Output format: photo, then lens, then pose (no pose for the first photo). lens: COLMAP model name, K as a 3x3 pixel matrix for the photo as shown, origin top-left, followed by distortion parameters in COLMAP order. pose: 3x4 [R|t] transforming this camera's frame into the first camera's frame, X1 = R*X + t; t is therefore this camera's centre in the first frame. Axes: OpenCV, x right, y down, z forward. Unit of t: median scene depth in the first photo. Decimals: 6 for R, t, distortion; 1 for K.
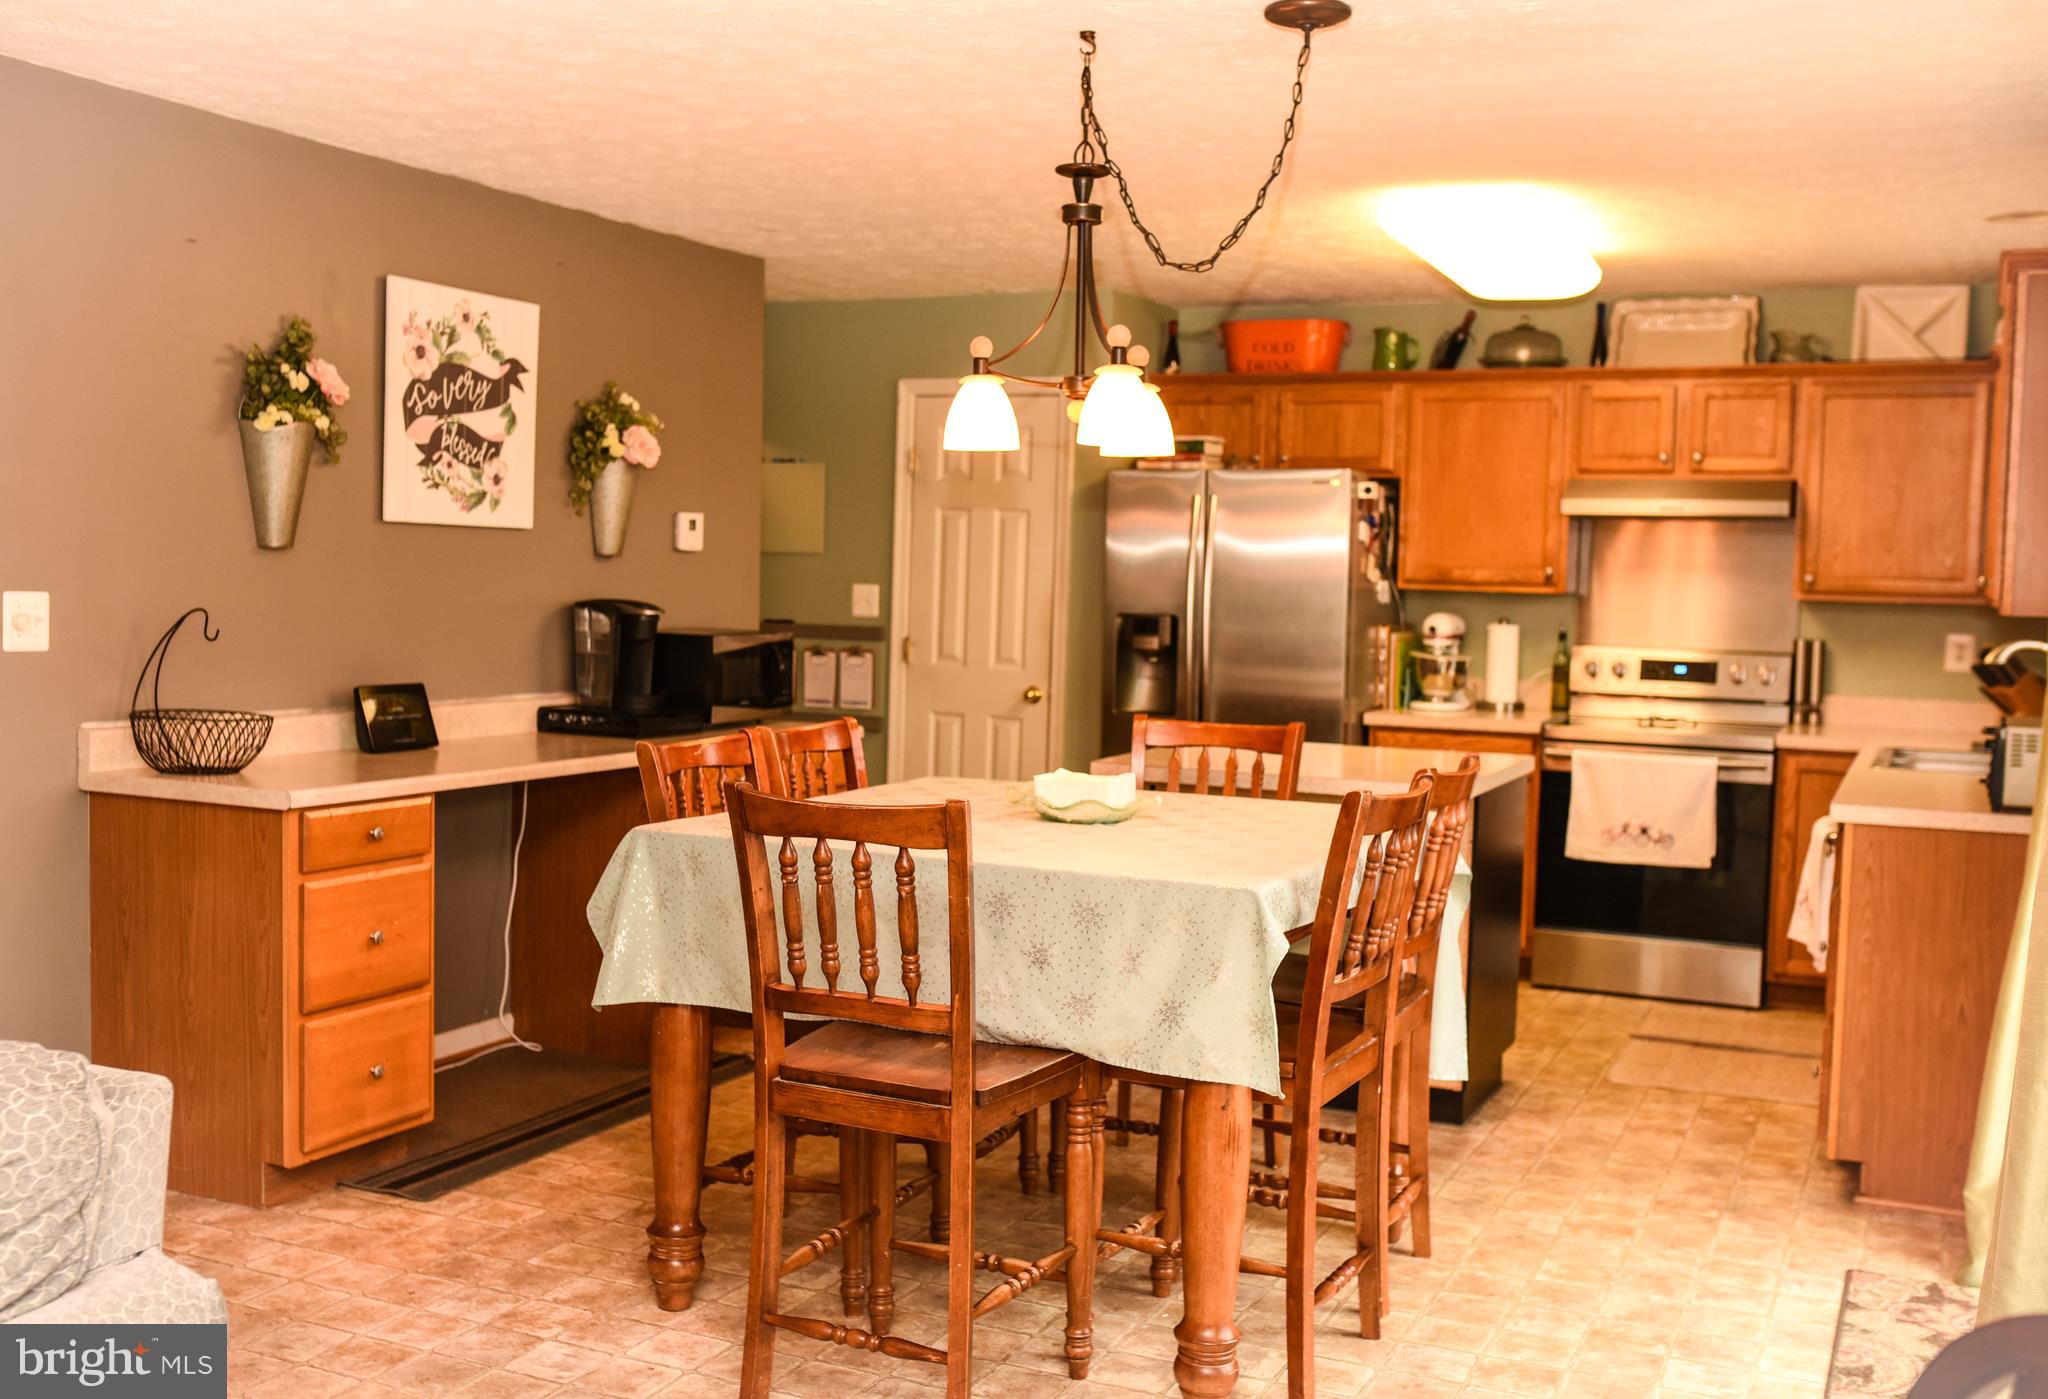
lens RADIAL K [[2122.5, 0, 1024.0], [0, 2122.5, 699.5], [0, 0, 1]] dist [-0.002241, 0.005992]
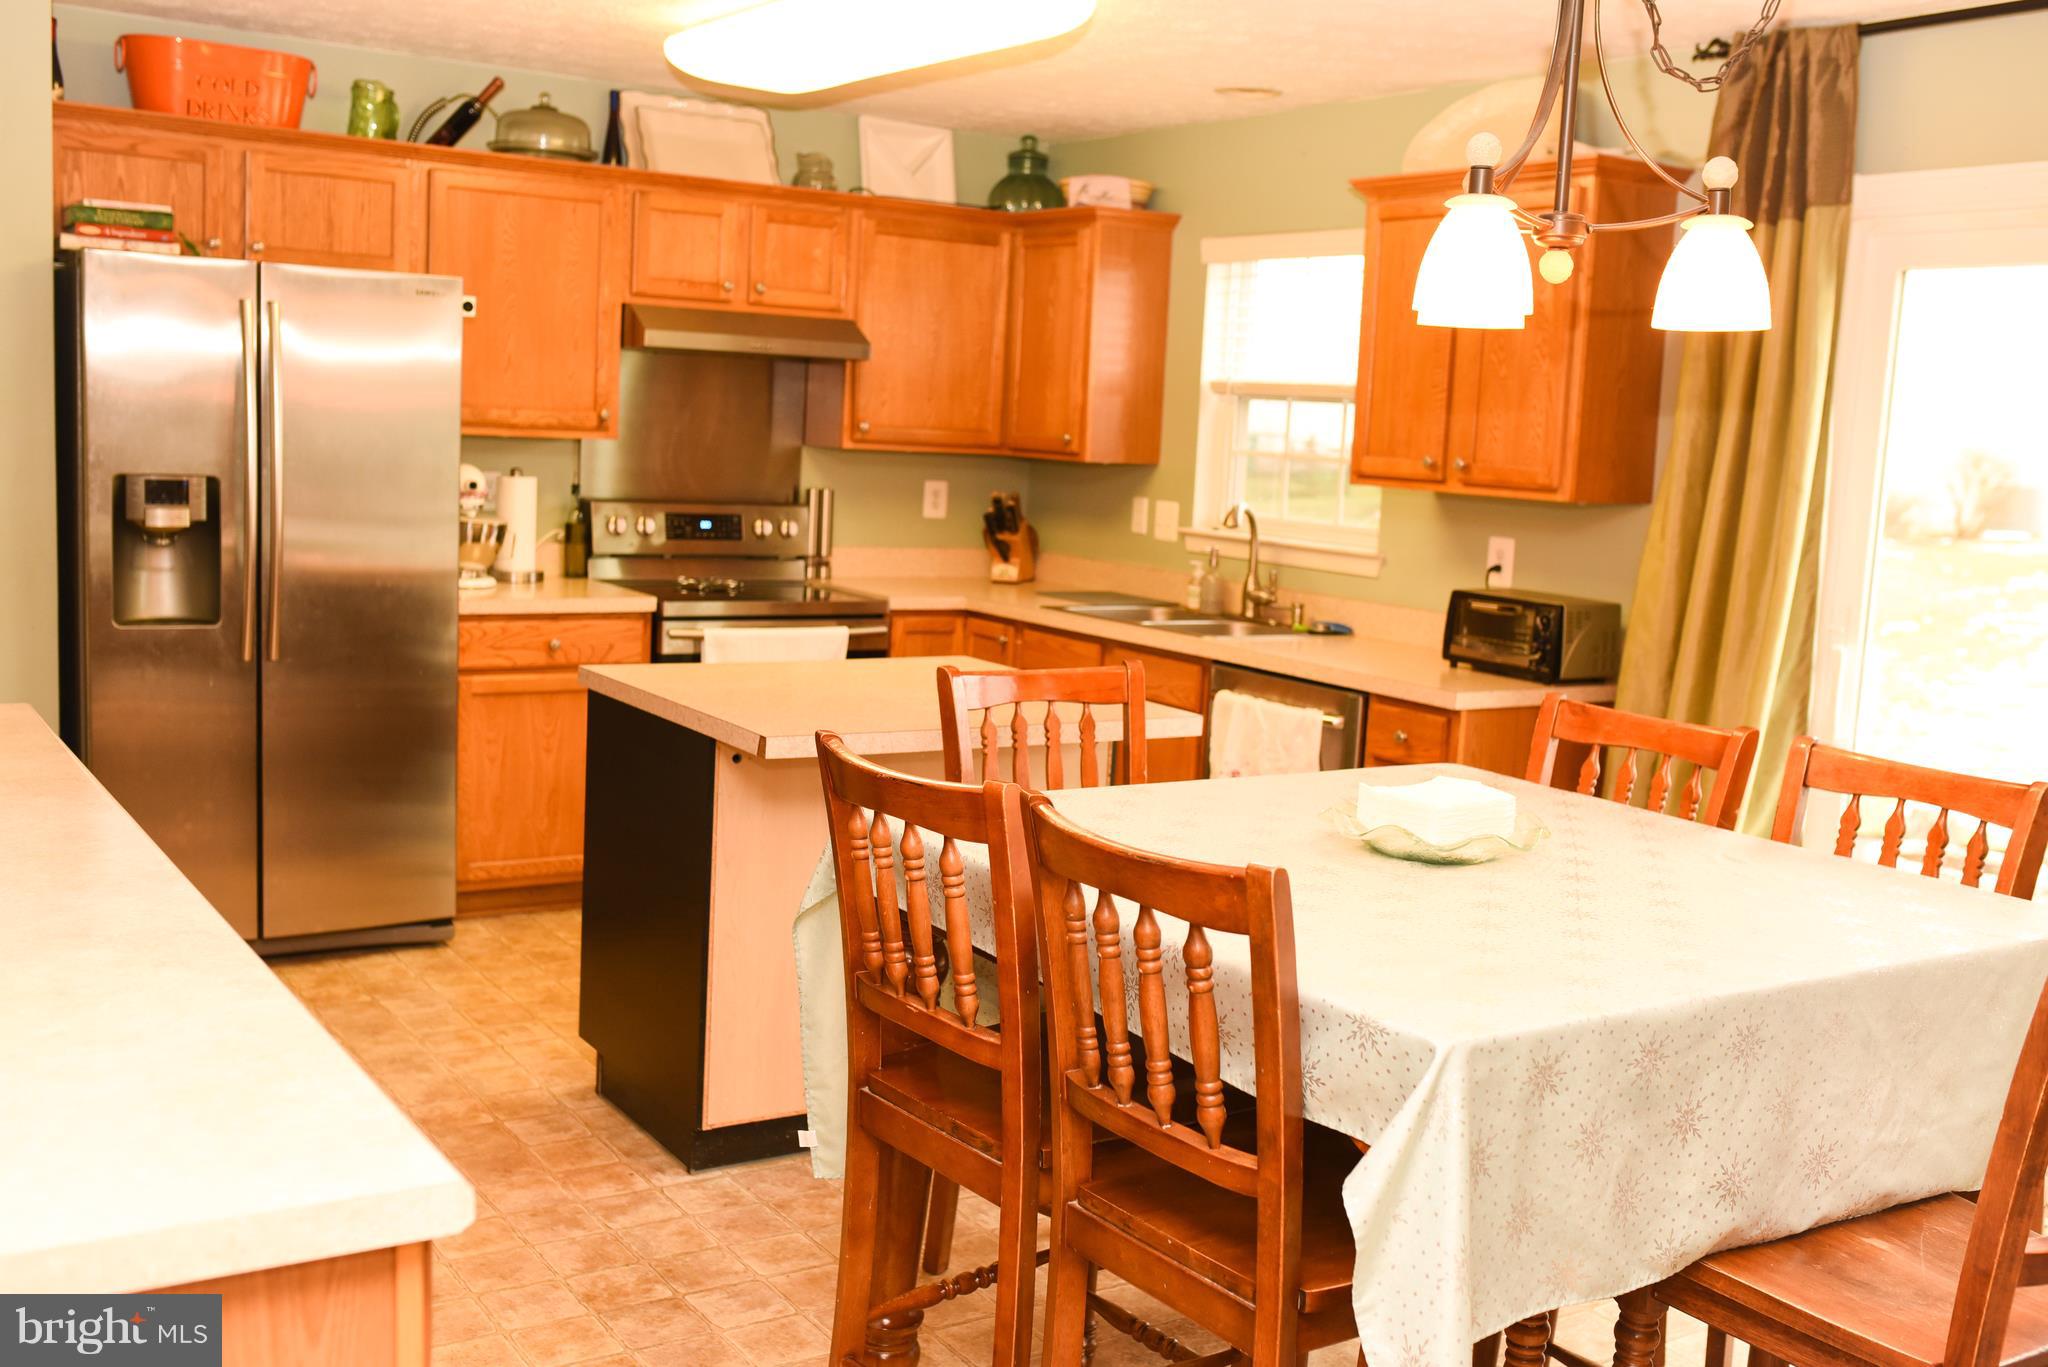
lens RADIAL K [[2037.1, 0, 1024.0], [0, 2037.1, 683.5], [0, 0, 1]] dist [0.003459, -0.004063]
pose [[0.546876, -0.104777, 0.830631, -0.335262], [0.017156, 0.993332, 0.114005, -0.043556], [-0.837038, -0.048096, 0.545027, 0.421935]]
